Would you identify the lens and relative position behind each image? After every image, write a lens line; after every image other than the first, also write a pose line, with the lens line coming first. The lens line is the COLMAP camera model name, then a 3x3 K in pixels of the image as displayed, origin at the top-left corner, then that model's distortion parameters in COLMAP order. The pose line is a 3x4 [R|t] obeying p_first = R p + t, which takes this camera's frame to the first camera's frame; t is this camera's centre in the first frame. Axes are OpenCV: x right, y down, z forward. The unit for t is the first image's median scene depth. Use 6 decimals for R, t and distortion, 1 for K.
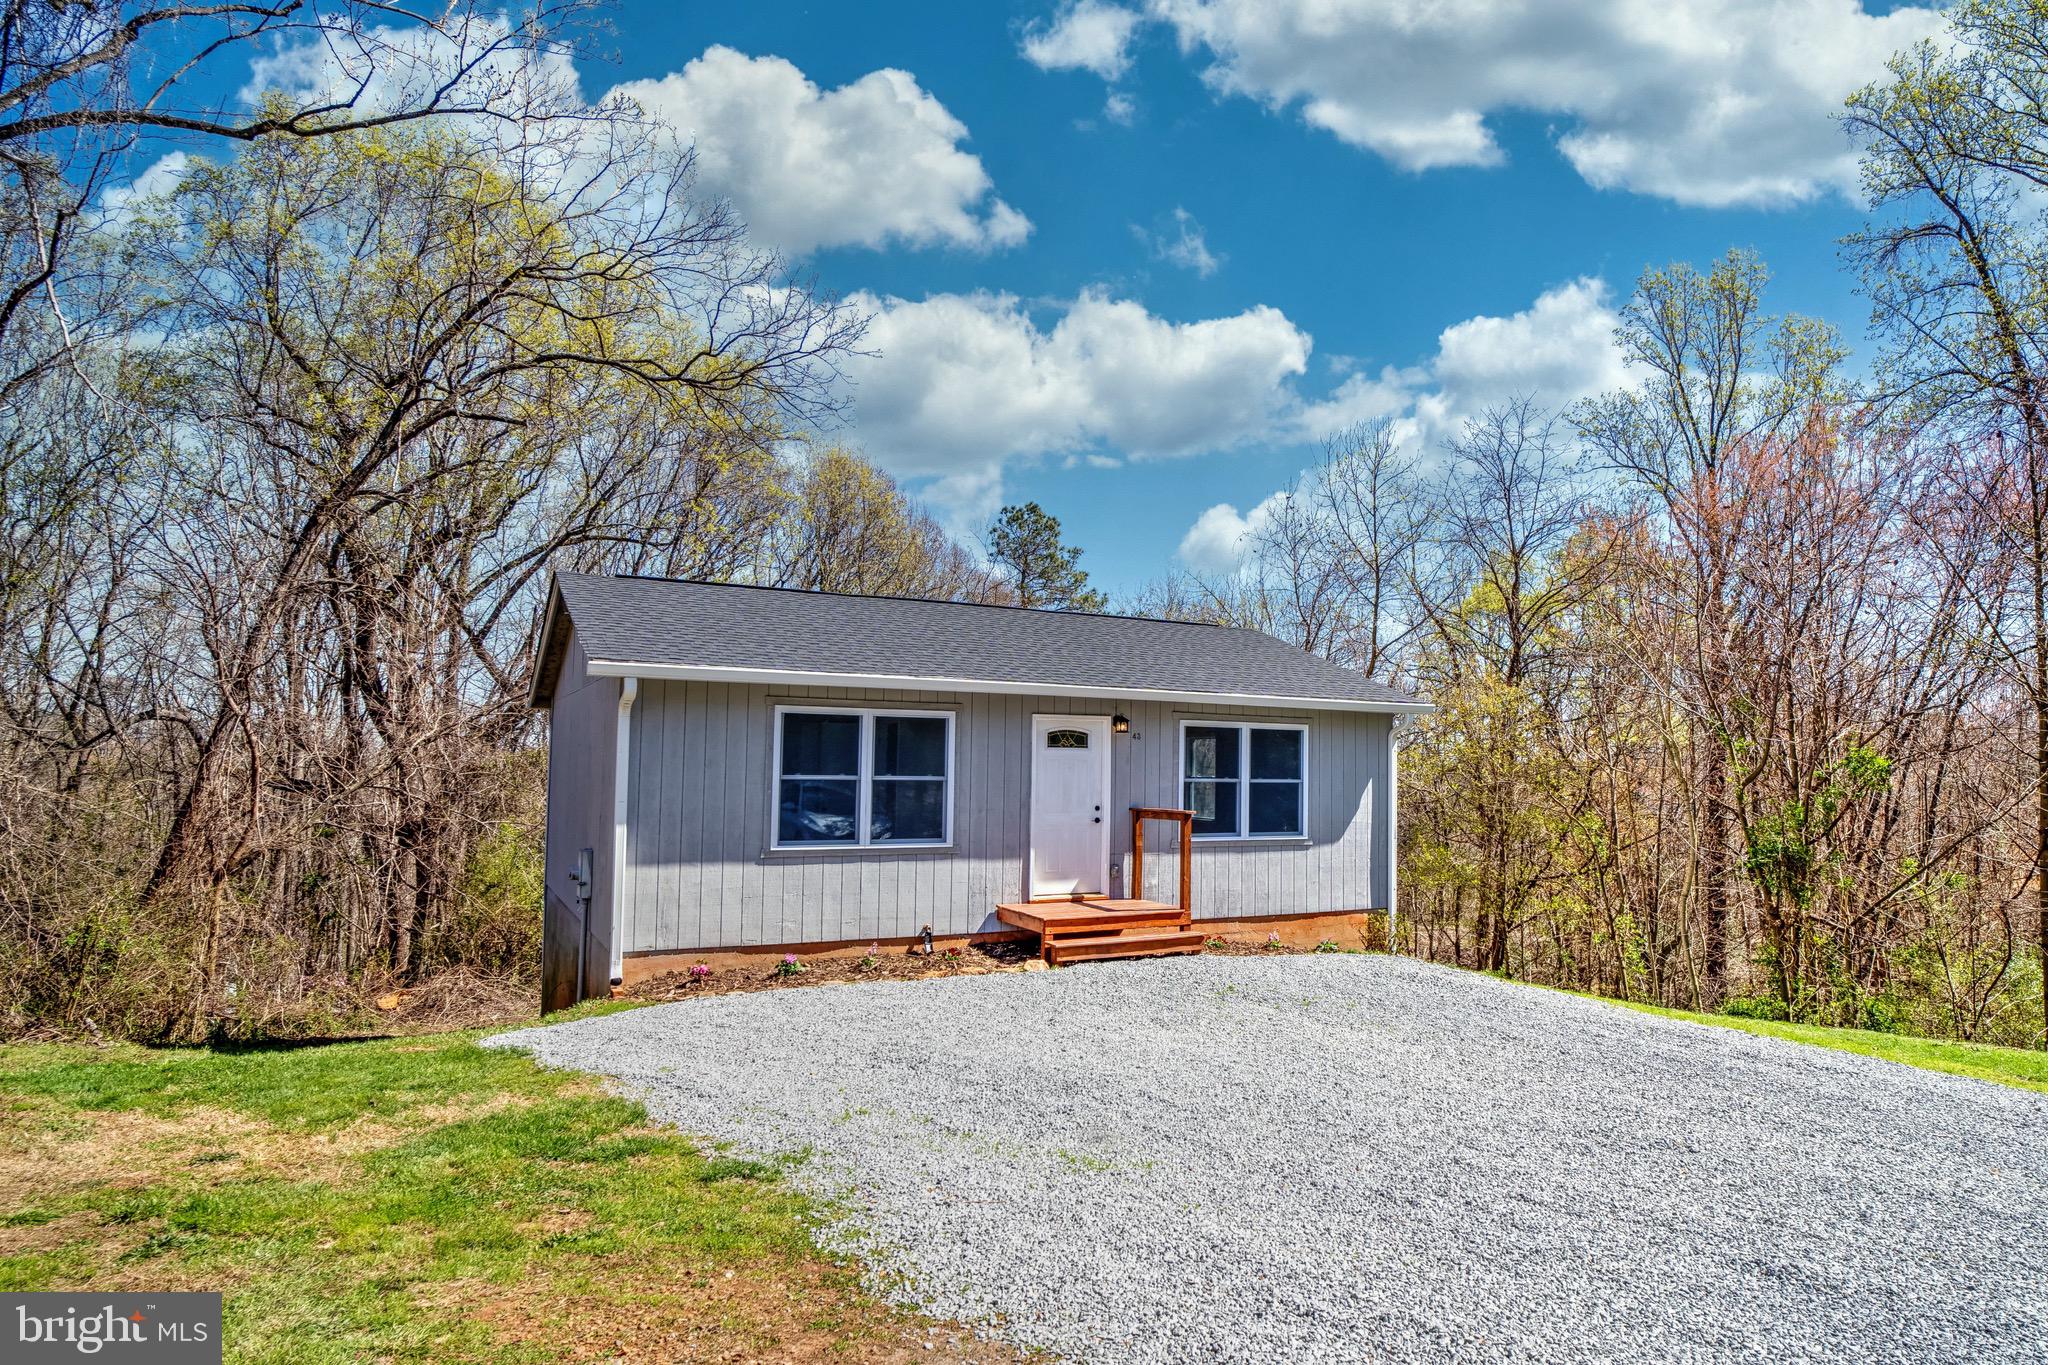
lens RADIAL K [[1100.2, 0, 1028.3], [0, 1100.2, 677.0], [0, 0, 1]] dist [-0.050700, 0.025411]
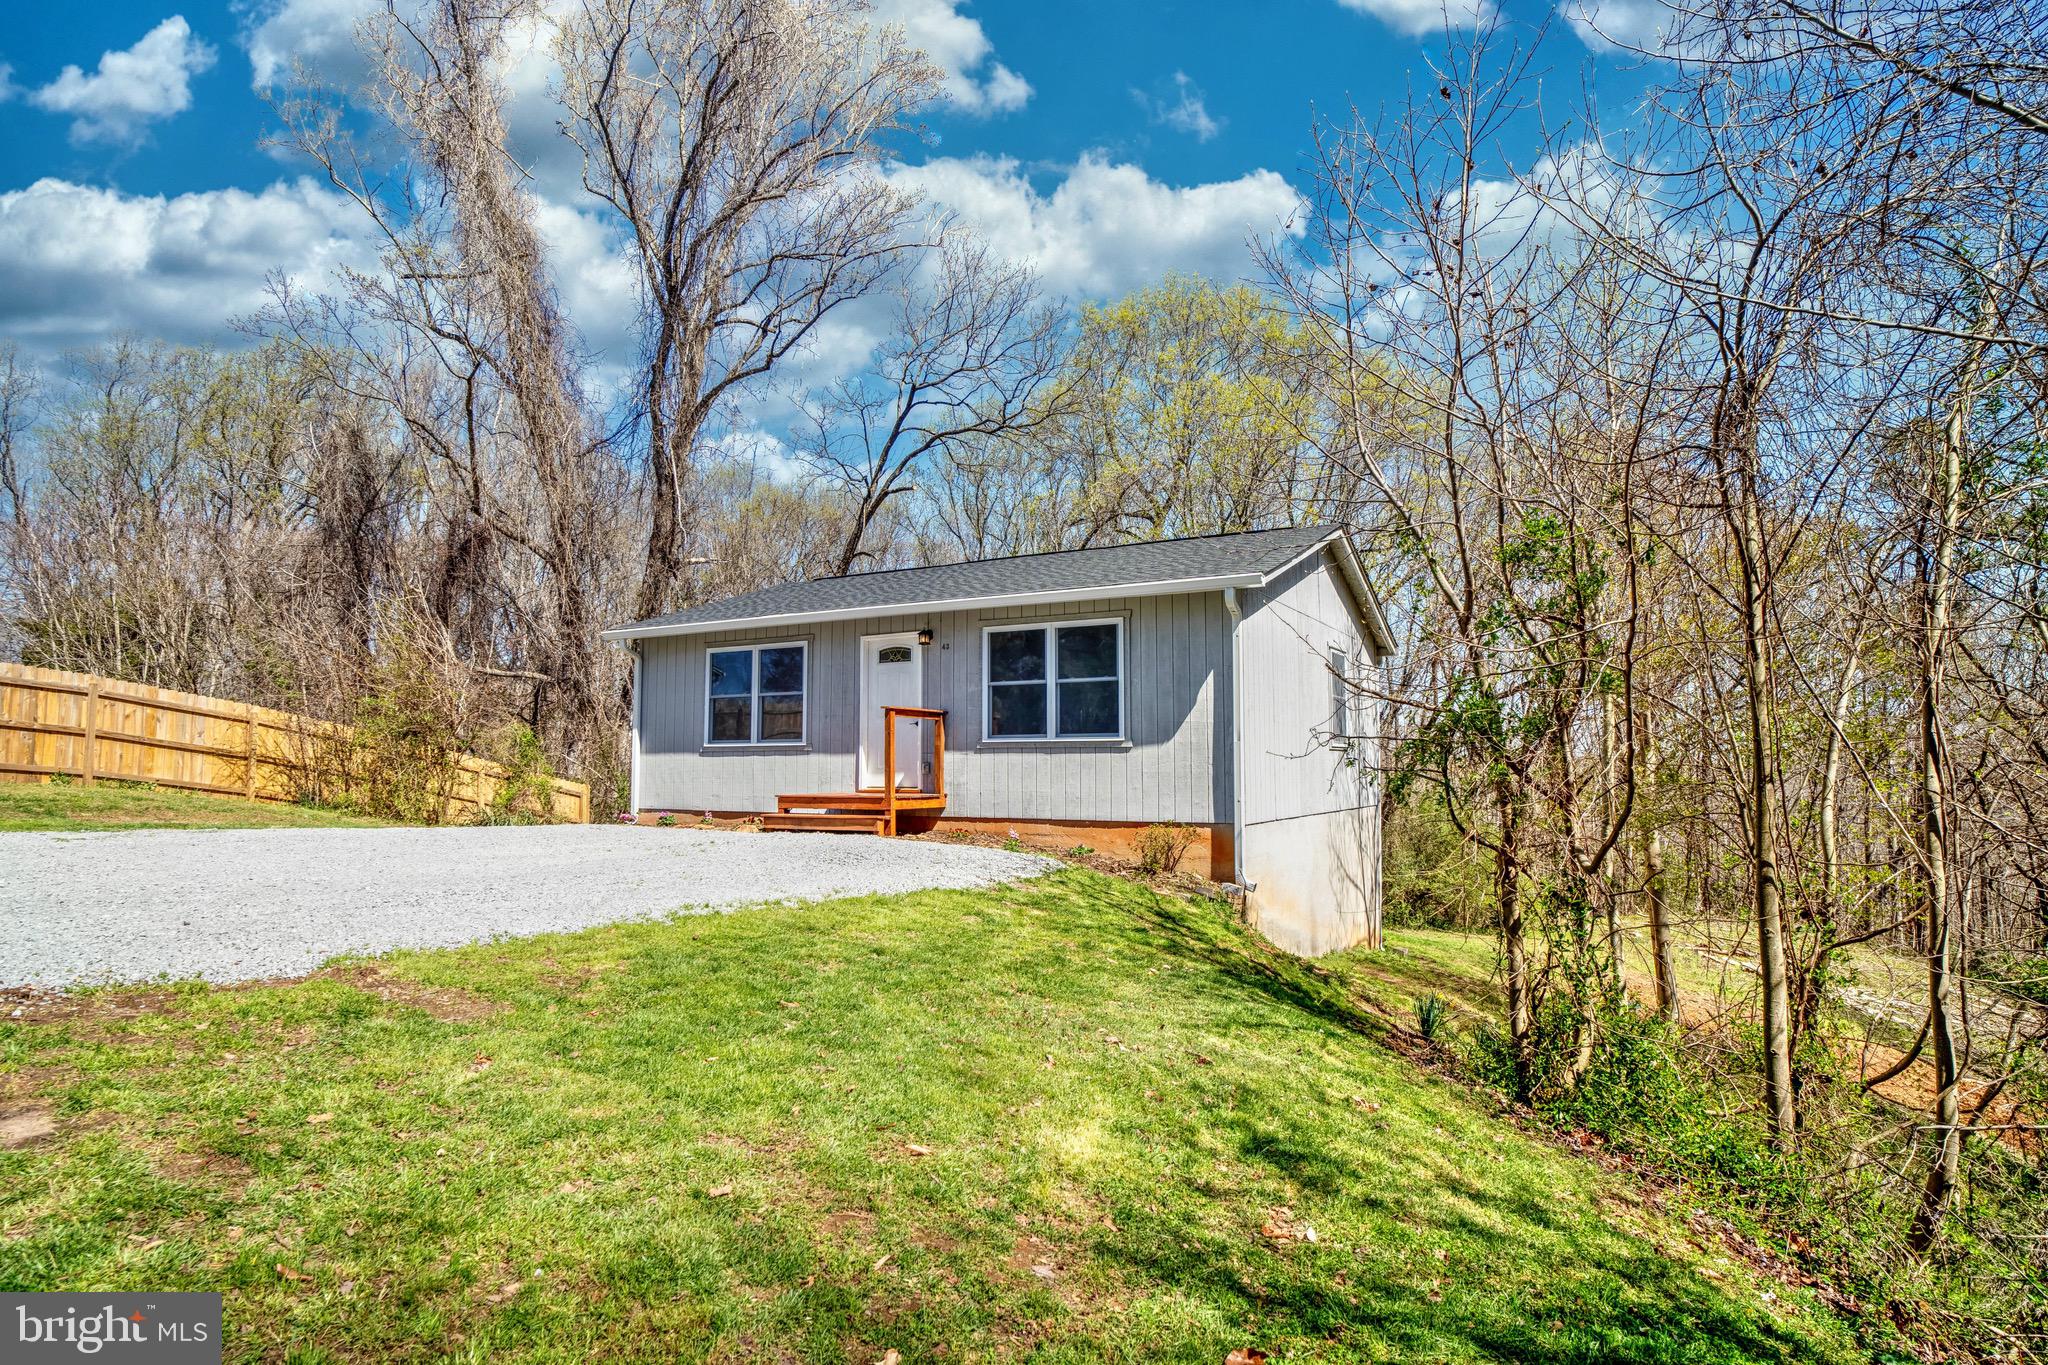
lens RADIAL K [[1073.2, 0, 1028.8], [0, 1073.2, 678.6], [0, 0, 1]] dist [-0.046742, 0.024978]
pose [[0.611681, -0.039986, -0.790094, 1.002093], [0.121308, 0.991651, 0.043729, 0.049255], [0.781749, -0.122593, 0.611424, 0.406905]]
